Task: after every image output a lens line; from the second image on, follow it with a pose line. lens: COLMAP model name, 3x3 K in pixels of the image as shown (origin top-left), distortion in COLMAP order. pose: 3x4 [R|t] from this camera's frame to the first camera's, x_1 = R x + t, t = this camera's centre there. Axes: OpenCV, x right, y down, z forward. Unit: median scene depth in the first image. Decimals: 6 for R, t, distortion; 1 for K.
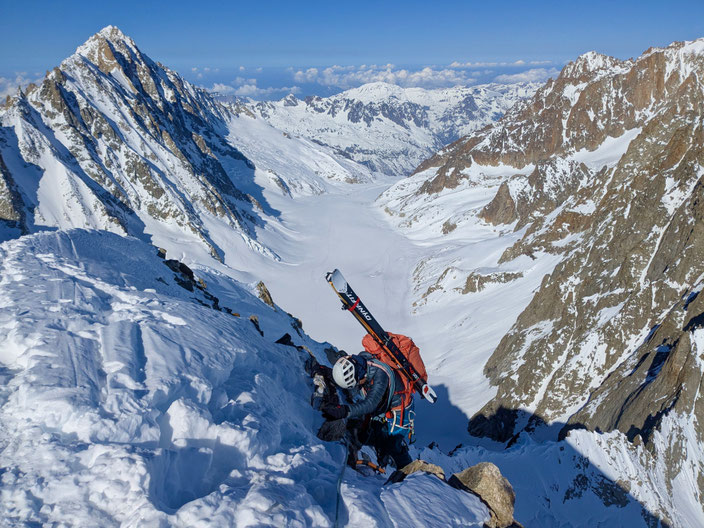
lens RADIAL K [[280.4, 0, 352.2], [0, 280.4, 263.7], [0, 0, 1]] dist [-0.000656, -0.001310]
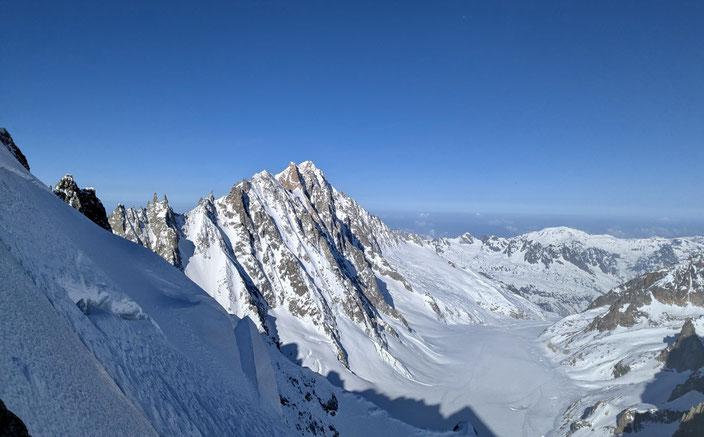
lens RADIAL K [[287.8, 0, 351.3], [0, 287.8, 219.0], [0, 0, 1]] dist [0.000268, -0.000519]
pose [[0.981296, 0.085102, -0.172672, -0.370481], [-0.125422, 0.963109, -0.238098, -0.288997], [0.146039, 0.255302, 0.955769, -0.050281]]
